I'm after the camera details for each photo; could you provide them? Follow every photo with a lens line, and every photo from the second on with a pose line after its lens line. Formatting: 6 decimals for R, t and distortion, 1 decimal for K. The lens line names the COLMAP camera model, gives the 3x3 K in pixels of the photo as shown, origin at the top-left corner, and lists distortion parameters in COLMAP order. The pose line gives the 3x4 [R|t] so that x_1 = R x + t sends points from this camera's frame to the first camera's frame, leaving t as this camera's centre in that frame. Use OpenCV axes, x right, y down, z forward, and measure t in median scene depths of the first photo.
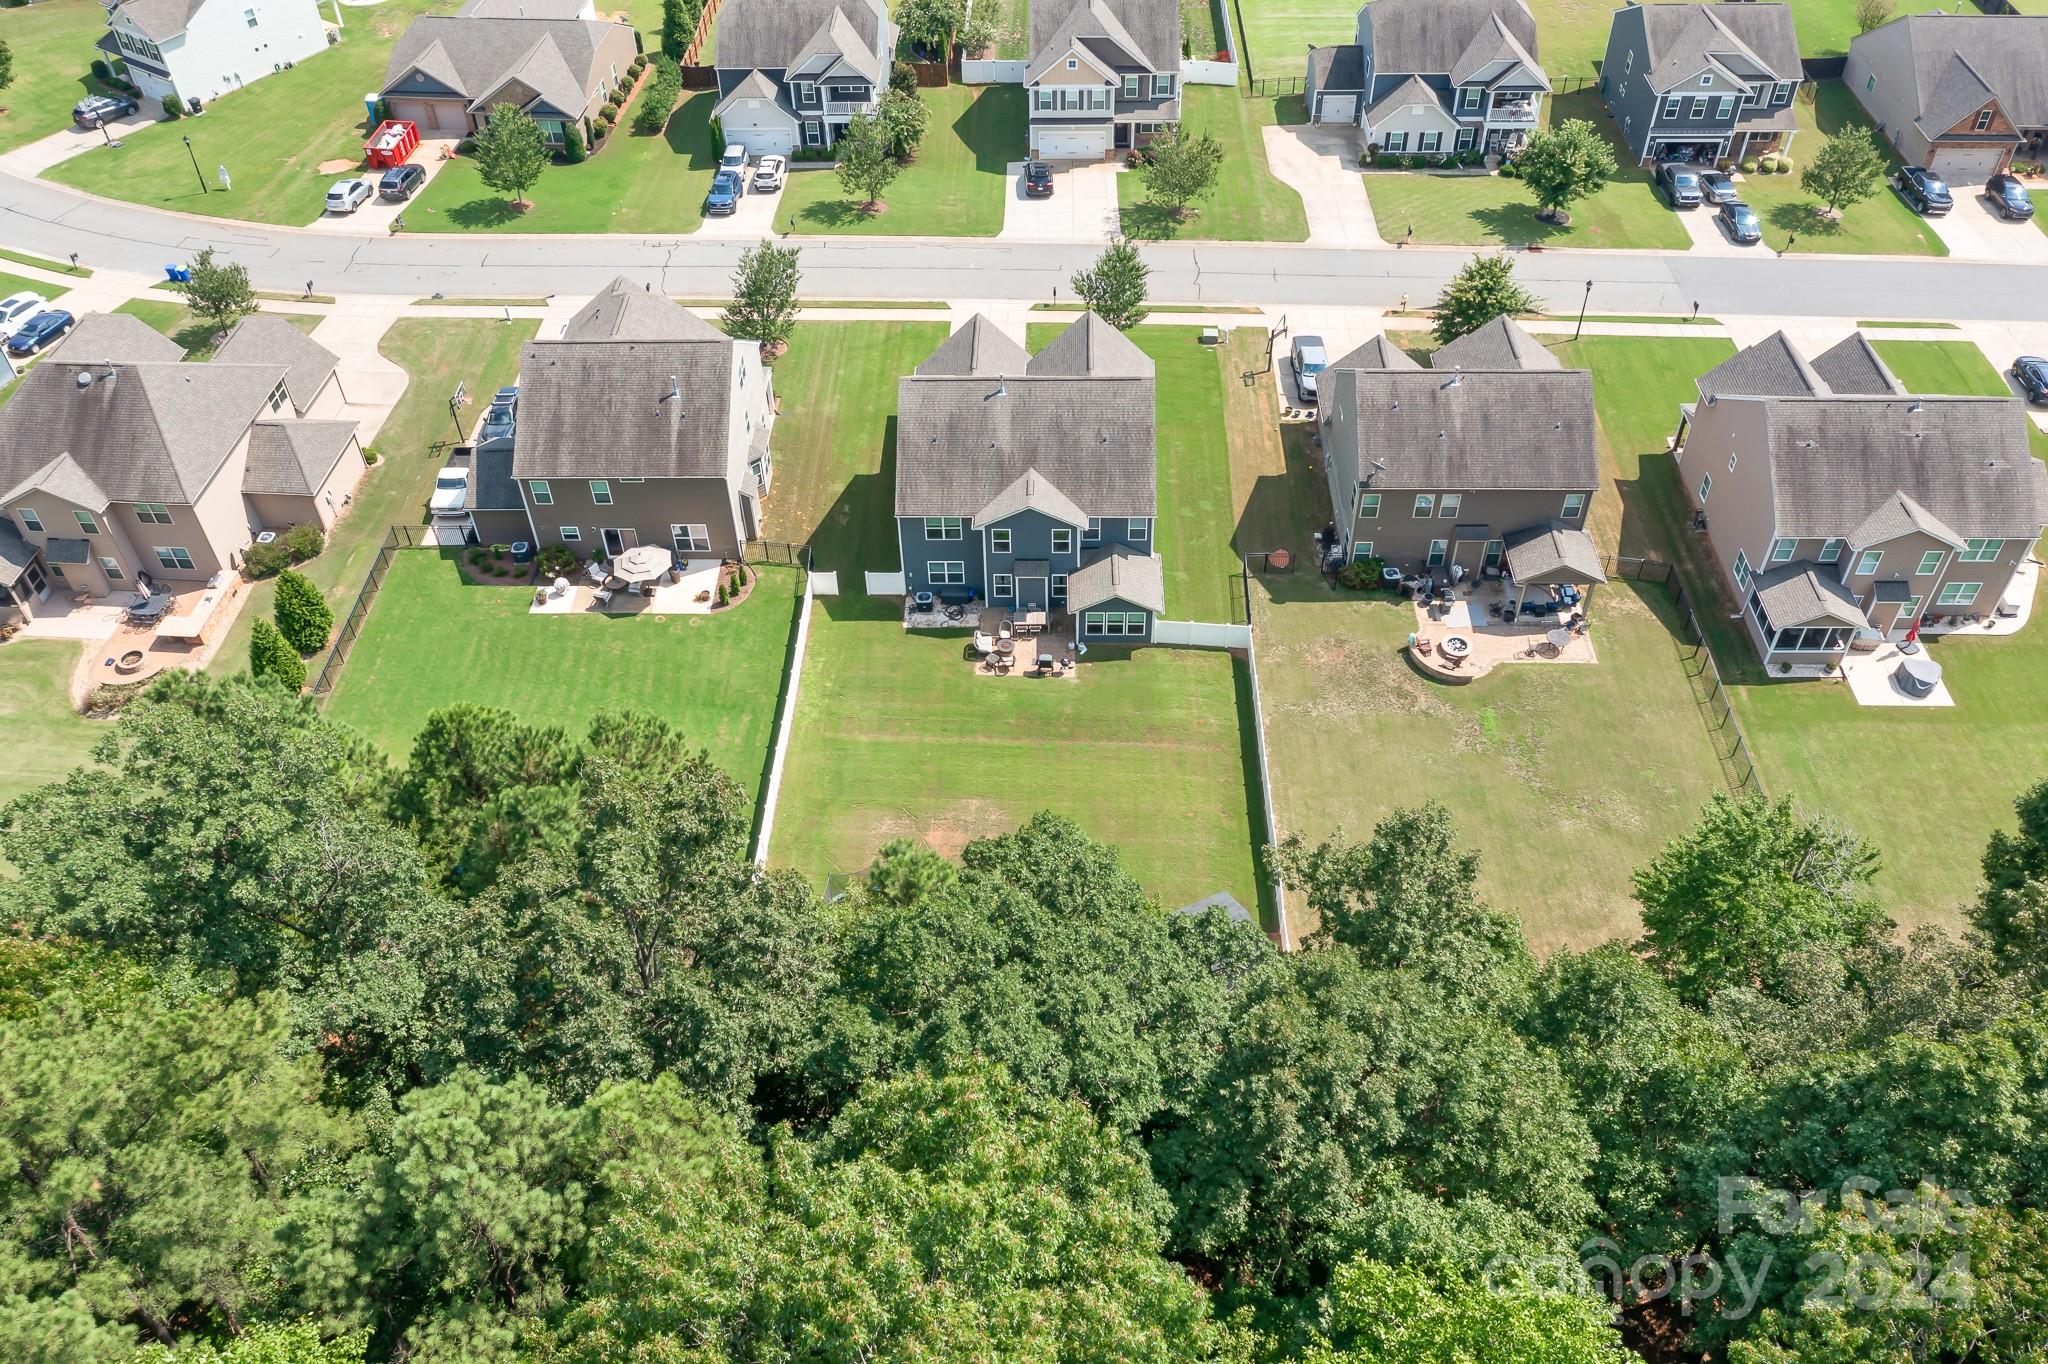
lens RADIAL K [[1622.0, 0, 1000.9], [0, 1622.0, 689.7], [0, 0, 1]] dist [-0.016997, 0.000205]
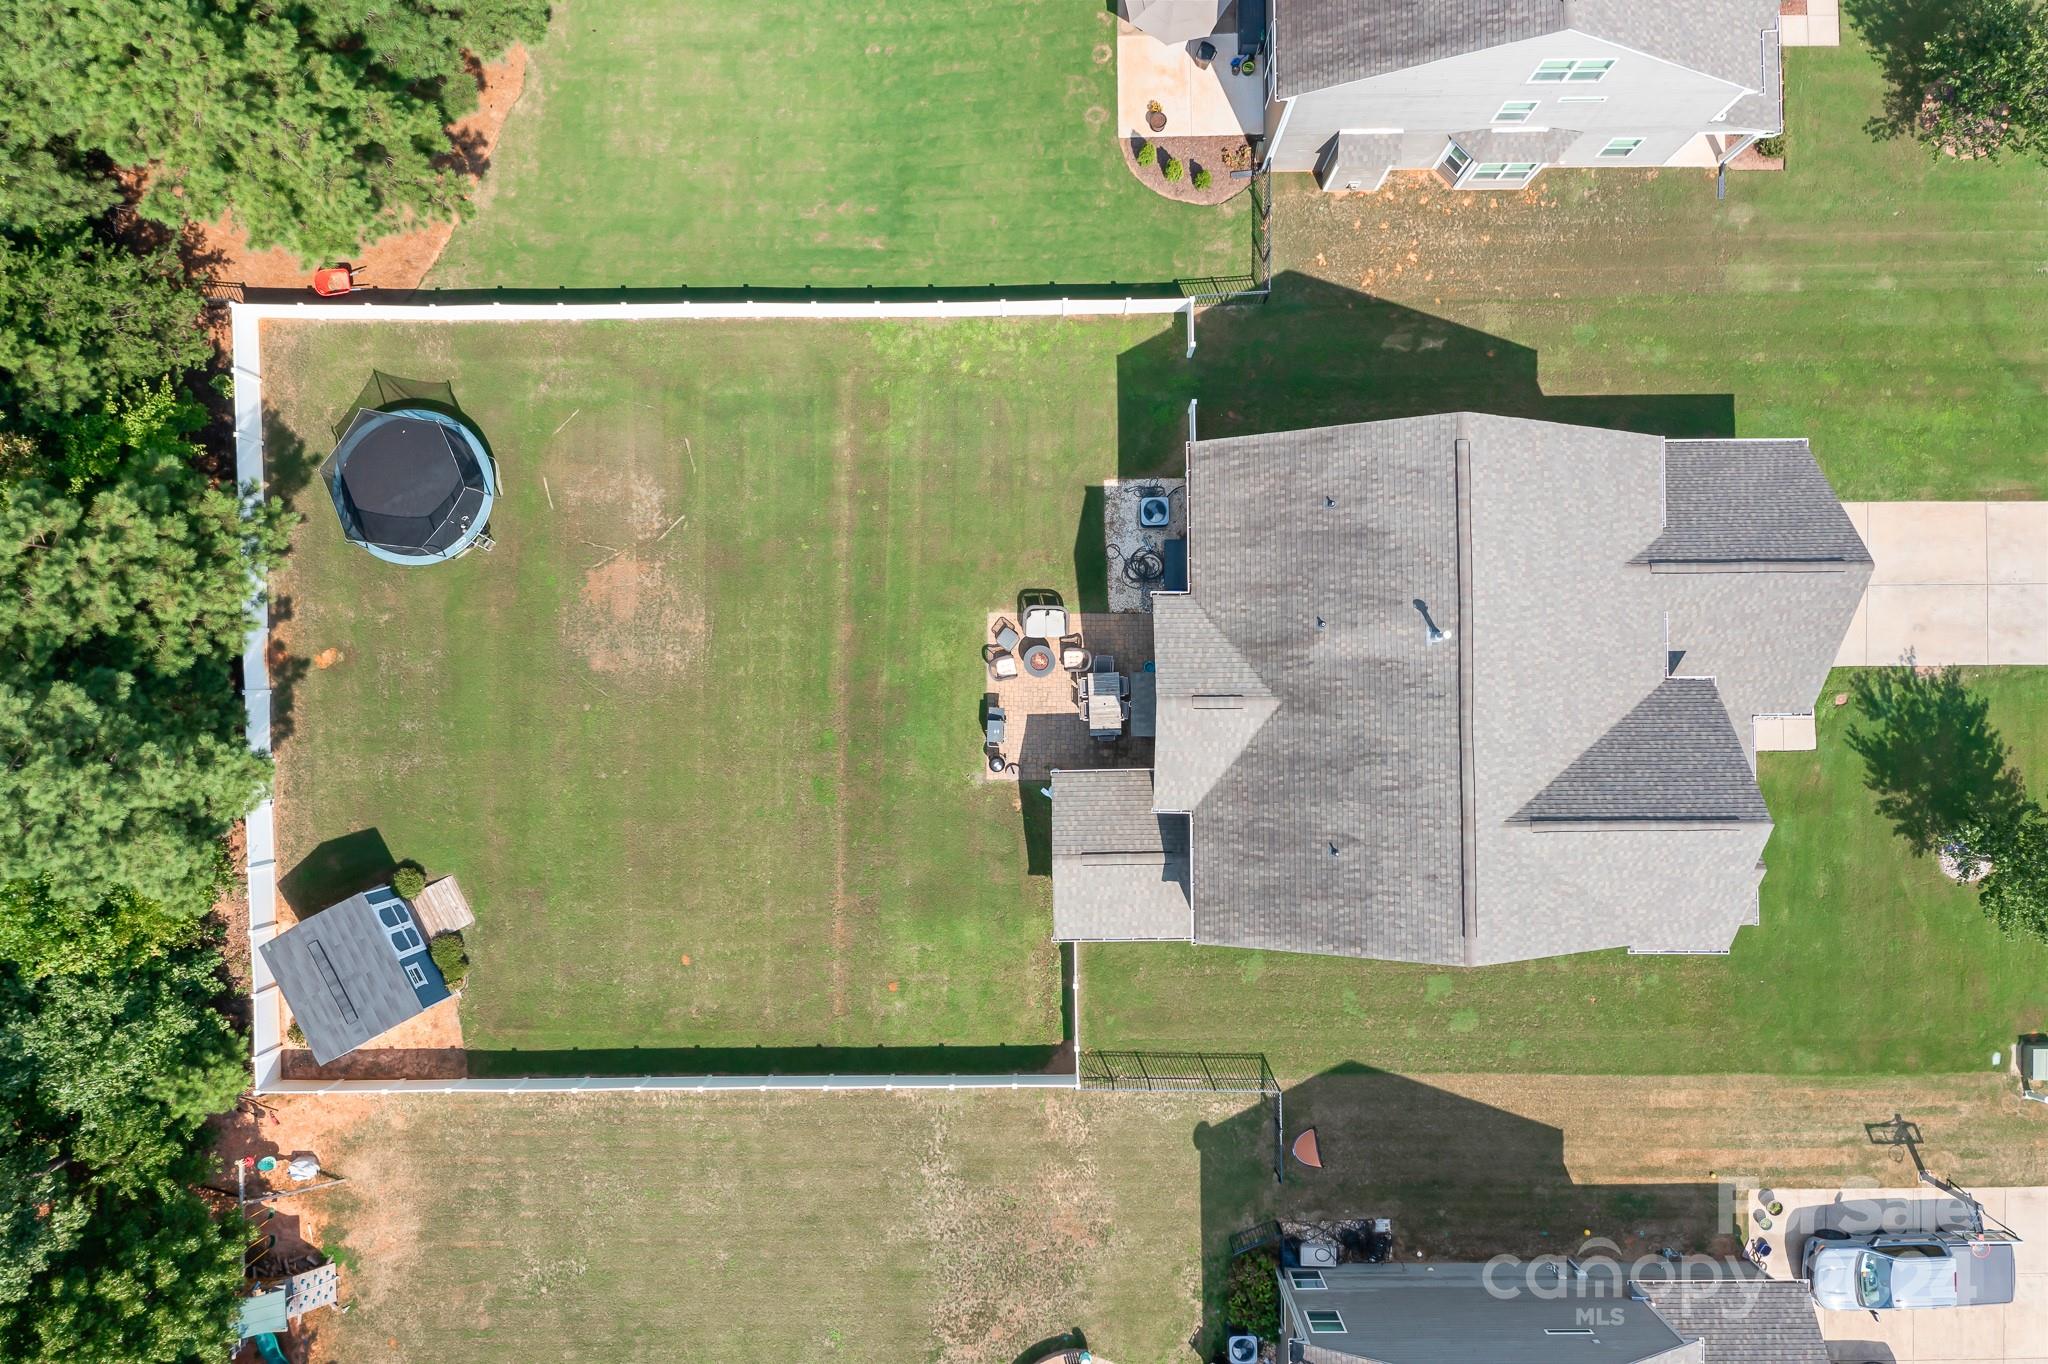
lens RADIAL K [[1622.0, 0, 1000.9], [0, 1622.0, 689.7], [0, 0, 1]] dist [-0.016997, 0.000205]
pose [[0.043681, 0.998952, 0.013656, 0.003707], [-0.690988, 0.020337, 0.722580, -0.389307], [0.721545, -0.041000, 0.691152, 0.525299]]
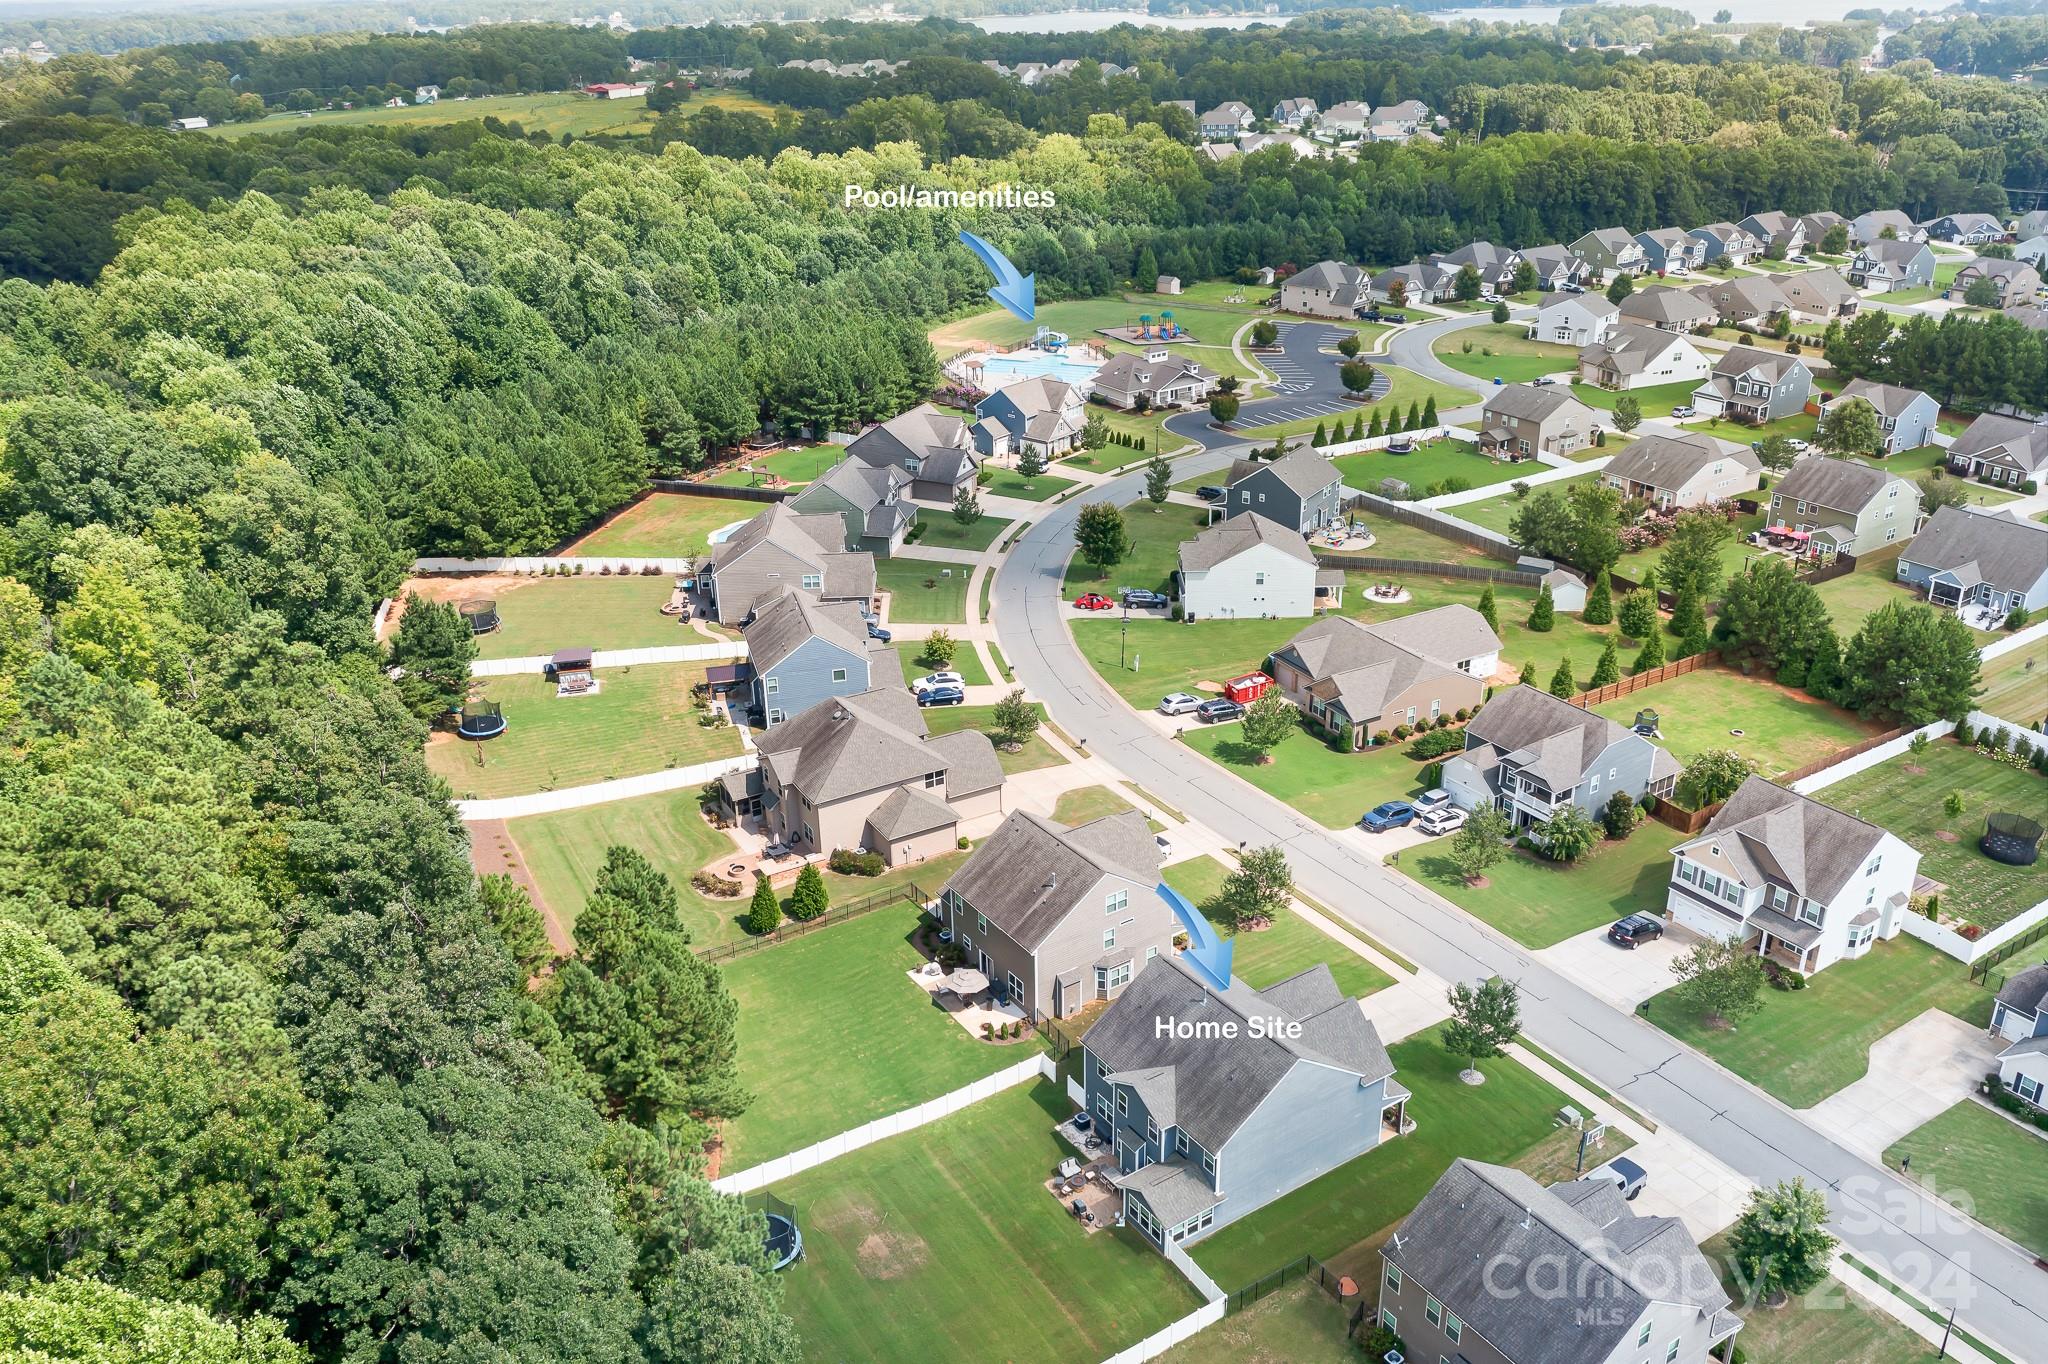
lens RADIAL K [[1622.0, 0, 1000.9], [0, 1622.0, 689.7], [0, 0, 1]] dist [-0.016997, 0.000205]
pose [[0.566589, 0.345429, -0.748102, 0.649415], [-0.572990, 0.817617, -0.056438, -0.196135], [0.592165, 0.460632, 0.661180, 0.021976]]
